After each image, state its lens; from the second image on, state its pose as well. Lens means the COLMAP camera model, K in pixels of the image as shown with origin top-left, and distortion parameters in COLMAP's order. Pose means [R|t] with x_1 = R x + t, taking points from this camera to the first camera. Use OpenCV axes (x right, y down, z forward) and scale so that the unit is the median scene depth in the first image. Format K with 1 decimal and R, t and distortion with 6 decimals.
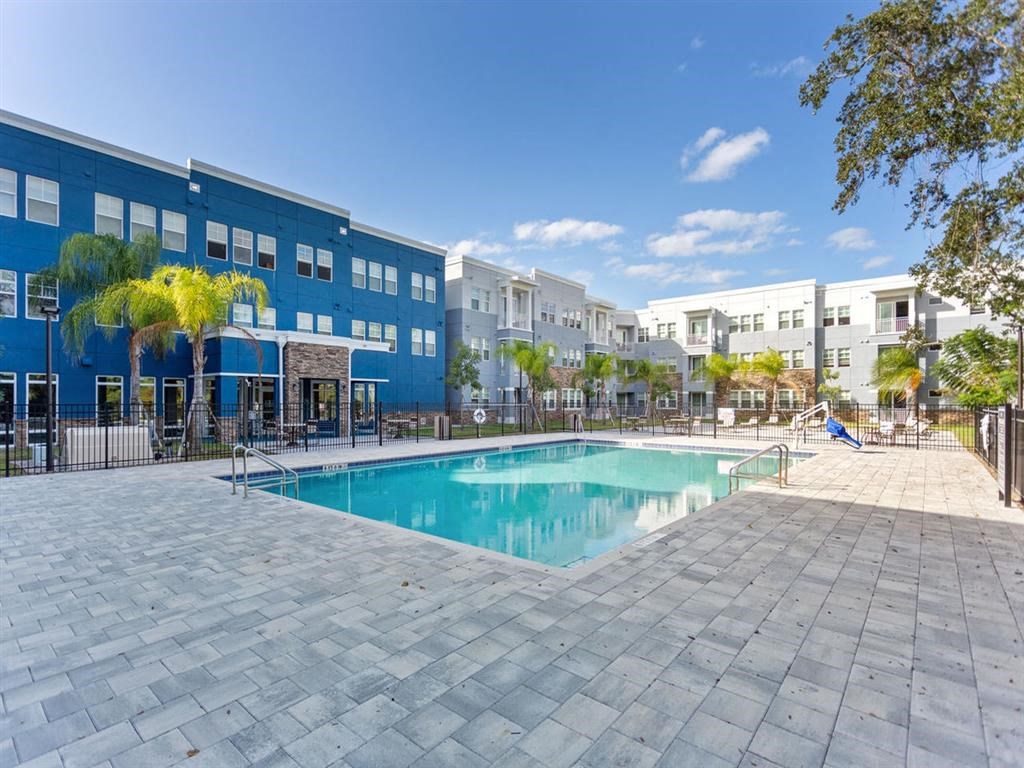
lens RADIAL K [[495.4, 0, 494.7], [0, 495.4, 400.2], [0, 0, 1]] dist [0.004065, 0.000808]
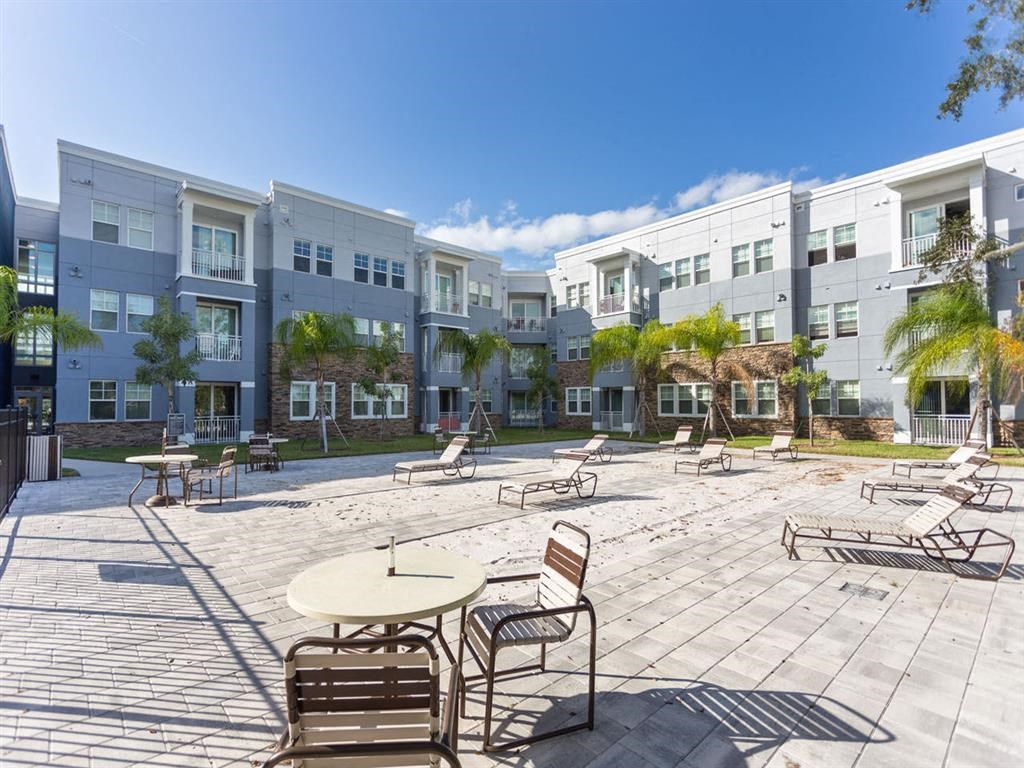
lens RADIAL K [[495.4, 0, 489.5], [0, 495.4, 392.4], [0, 0, 1]] dist [0.004065, 0.000808]
pose [[0.992617, -0.011066, -0.120781, 0.403346], [0.008063, 0.999647, -0.025325, 0.004875], [0.121019, 0.024164, 0.992356, 0.440561]]
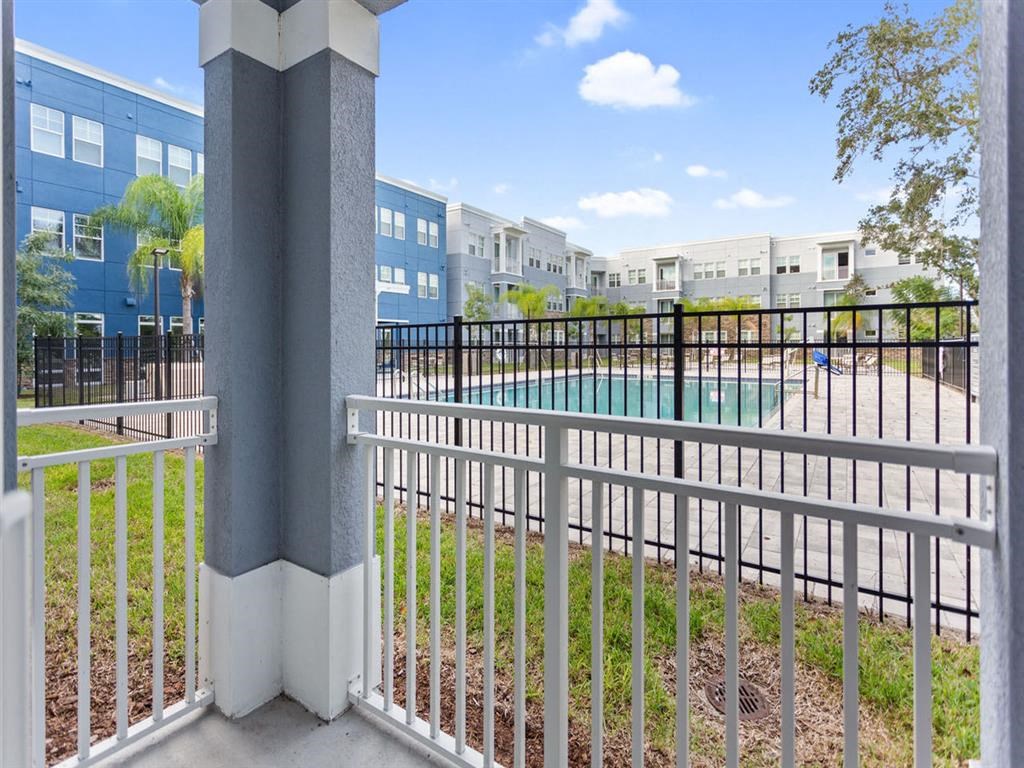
lens RADIAL K [[495.4, 0, 499.9], [0, 495.4, 351.2], [0, 0, 1]] dist [0.004065, 0.000808]
pose [[0.993926, -0.008056, 0.109752, -0.086493], [0.006679, 0.999894, 0.012906, 0.006915], [-0.109845, -0.012094, 0.993875, -0.043889]]
